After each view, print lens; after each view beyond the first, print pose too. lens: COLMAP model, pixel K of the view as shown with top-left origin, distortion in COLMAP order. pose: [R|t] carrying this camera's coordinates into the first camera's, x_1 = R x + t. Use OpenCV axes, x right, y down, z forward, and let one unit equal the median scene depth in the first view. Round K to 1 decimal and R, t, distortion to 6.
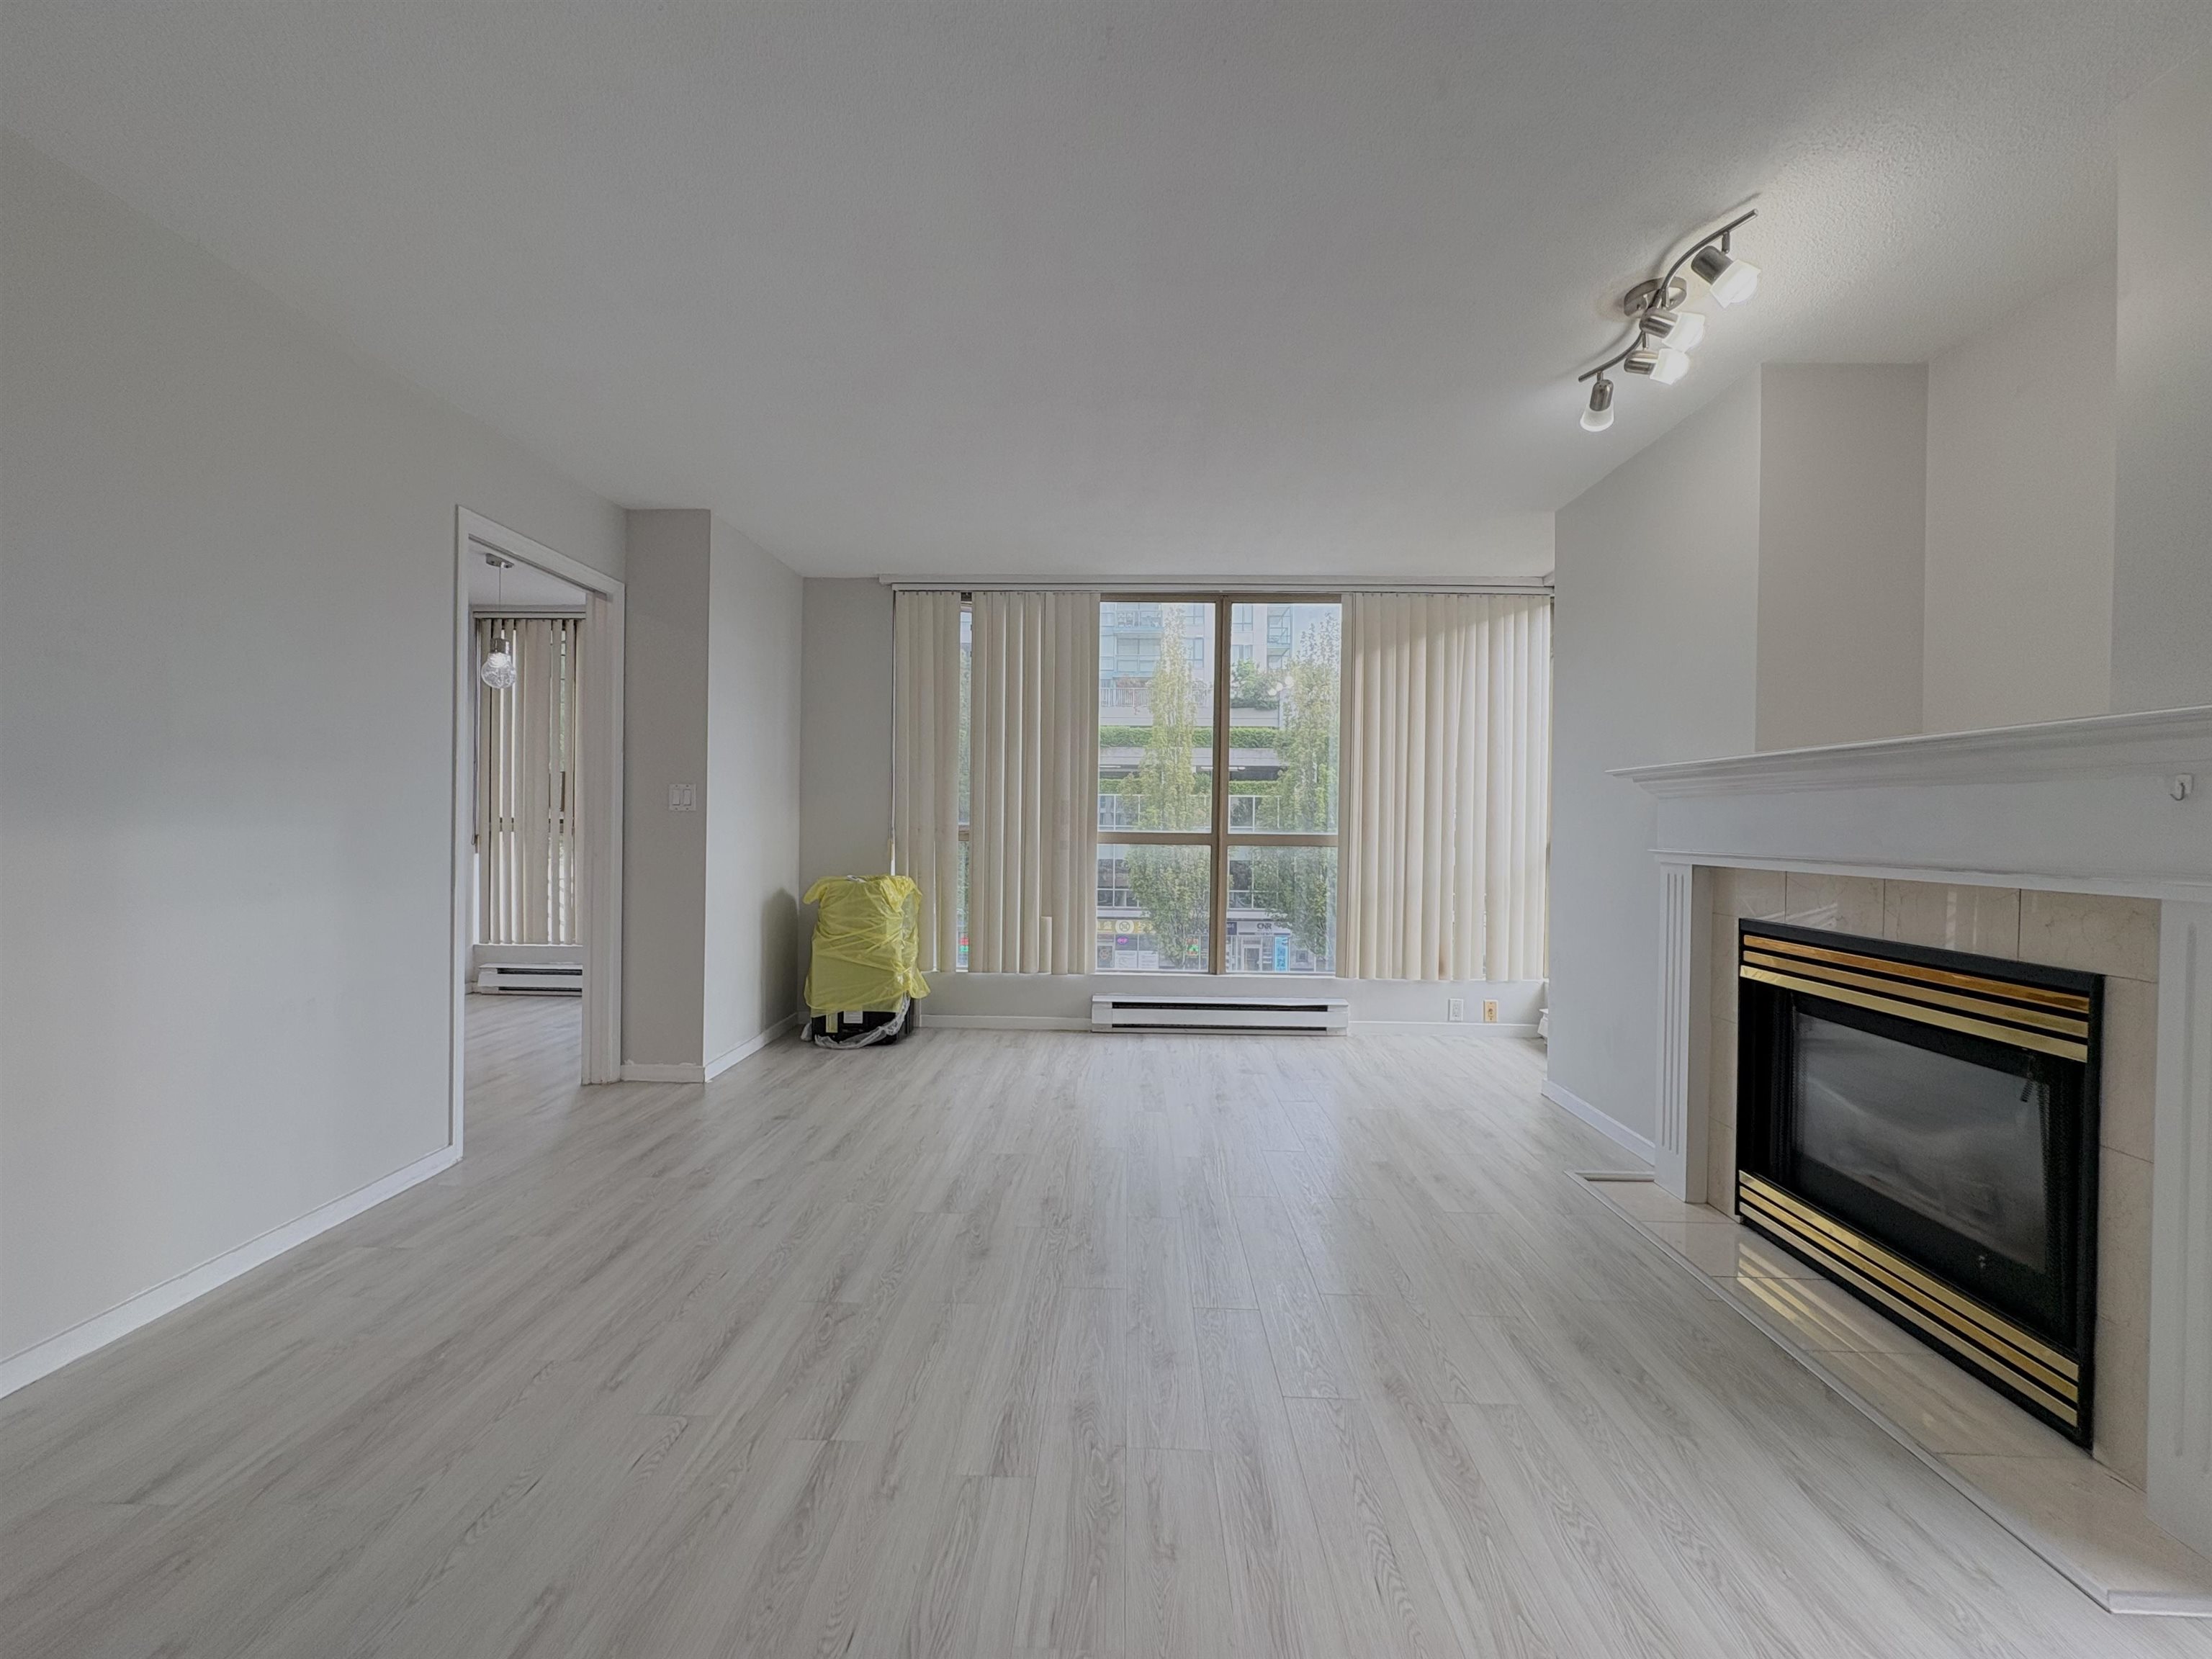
lens RADIAL K [[879.9, 0, 1102.3], [0, 879.9, 827.6], [0, 0, 1]] dist [0.000189, 0.000306]
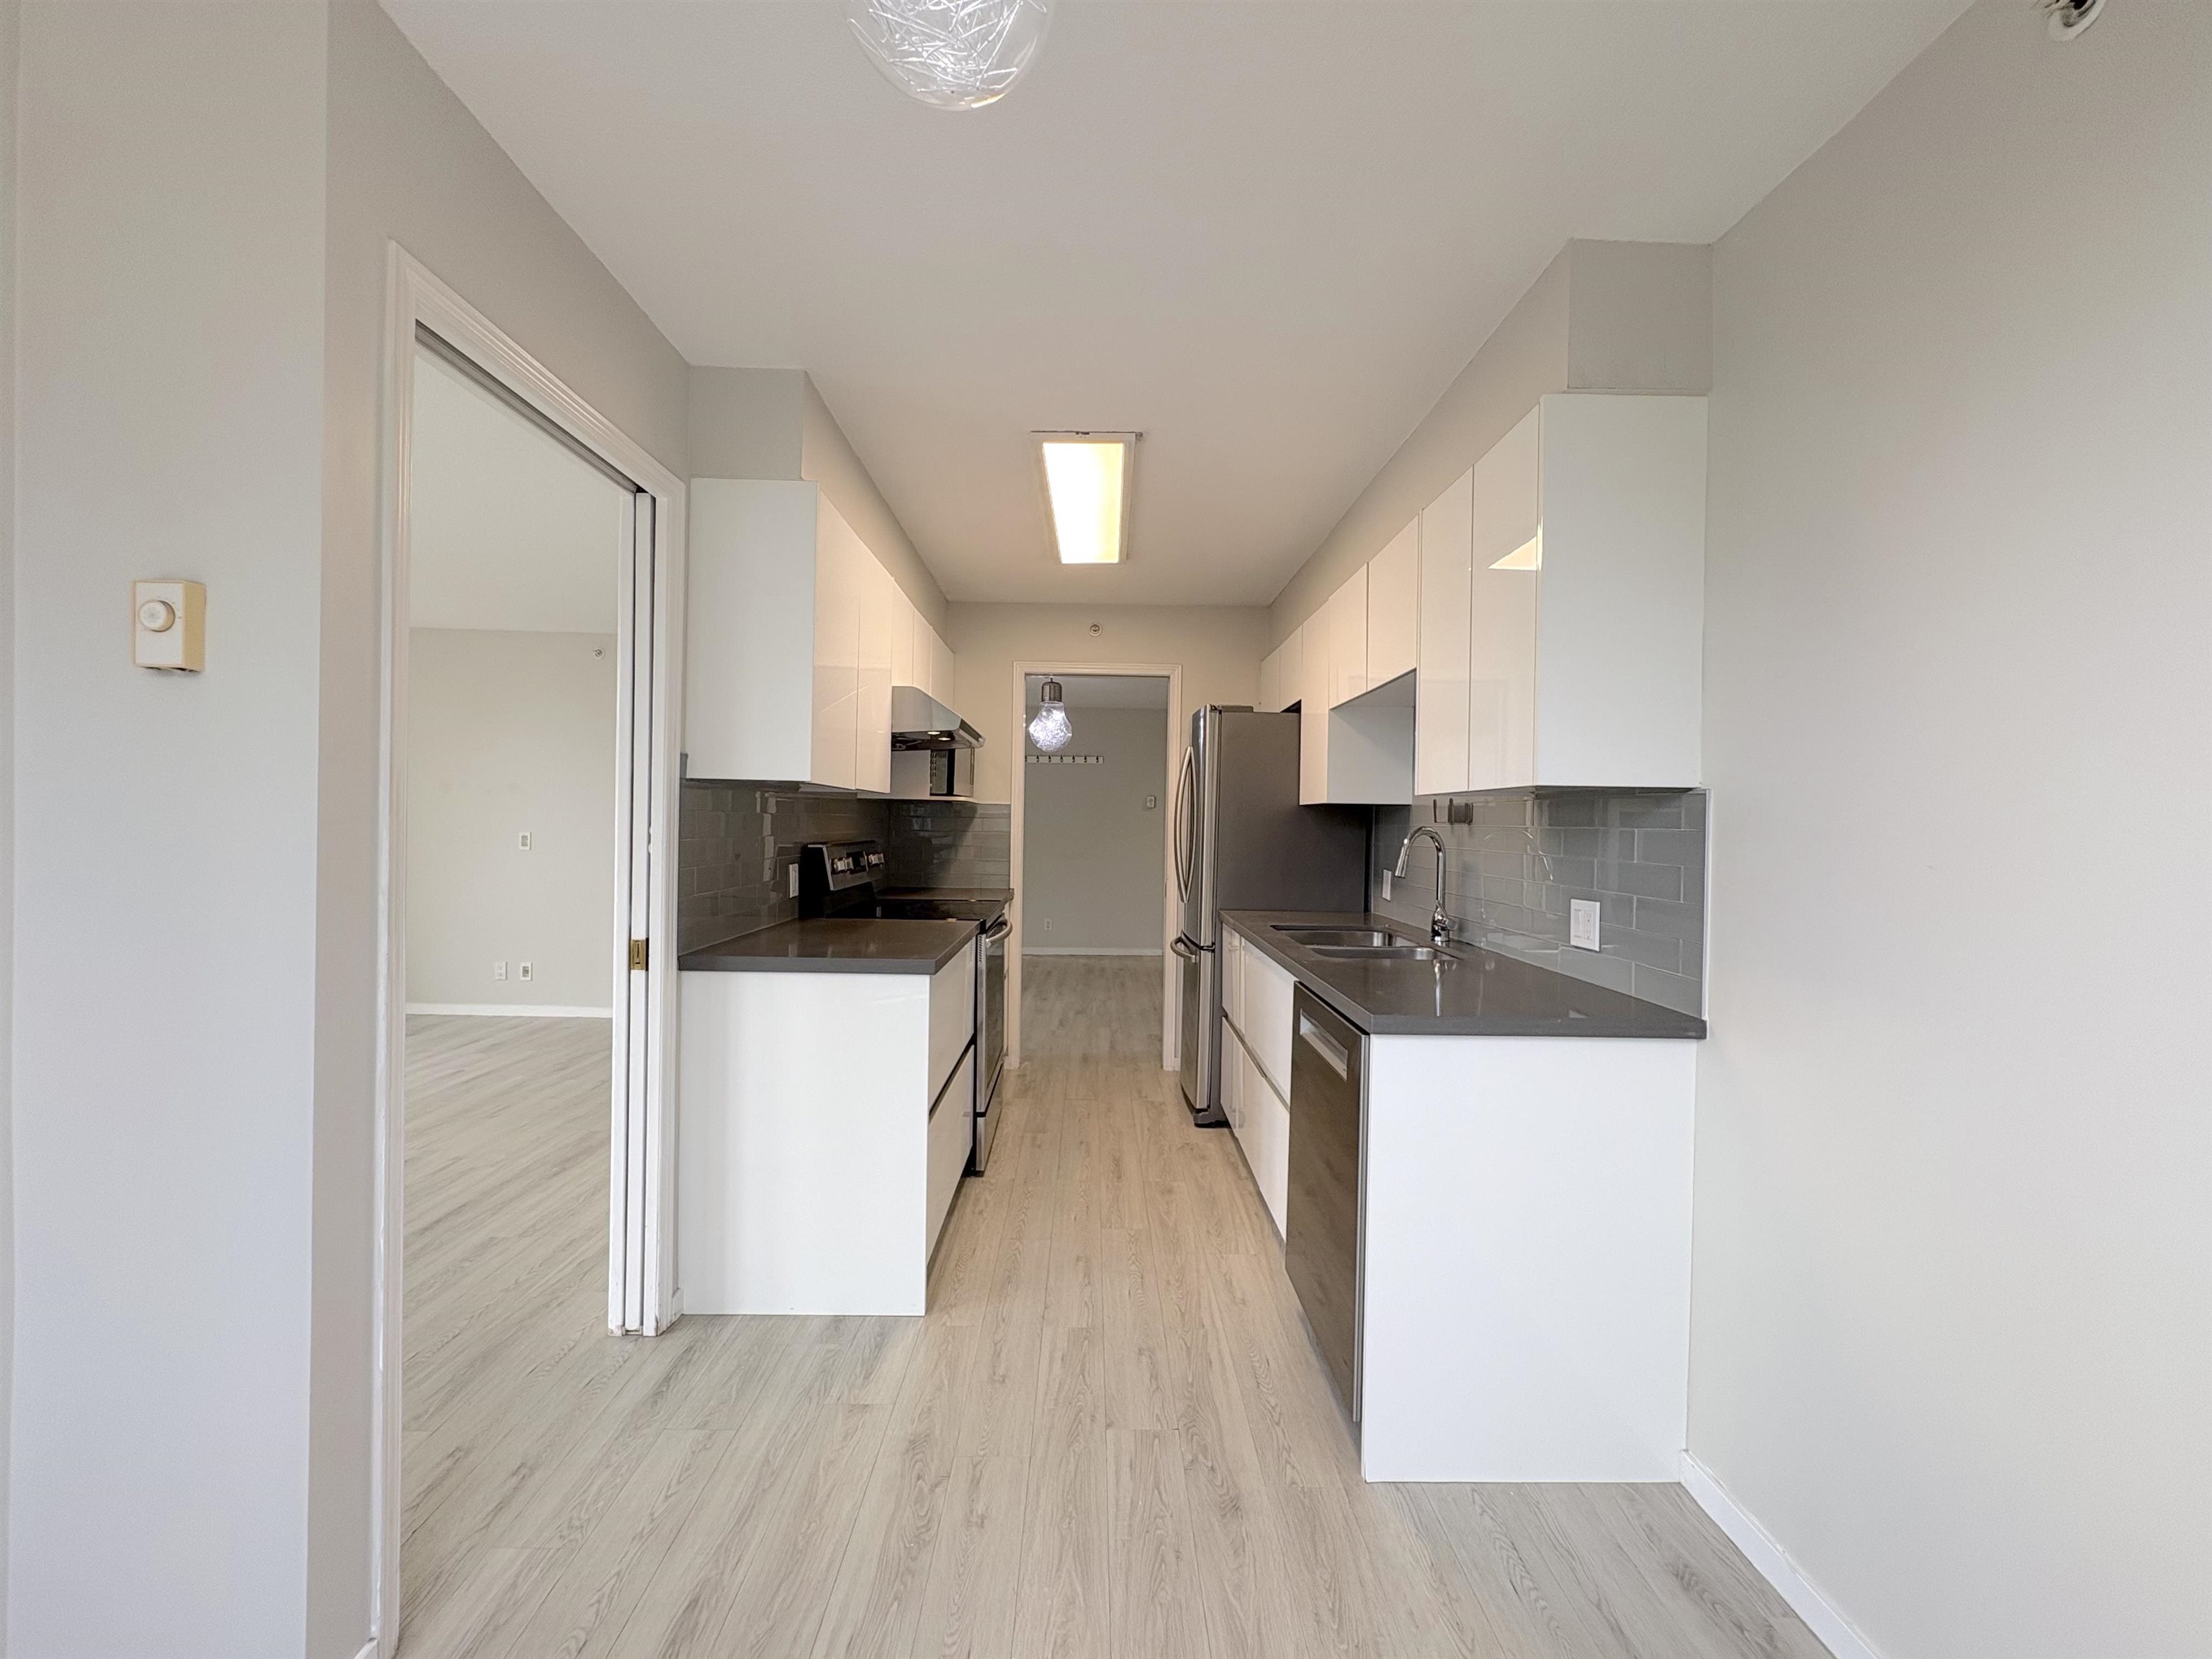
lens RADIAL K [[881.9, 0, 1102.4], [0, 881.9, 826.9], [0, 0, 1]] dist [0.000869, 0.000232]
pose [[-0.998634, -0.030189, -0.042644, -0.777664], [-0.030737, 0.999452, 0.012256, -0.056752], [0.042251, 0.013550, -0.999015, 1.244771]]
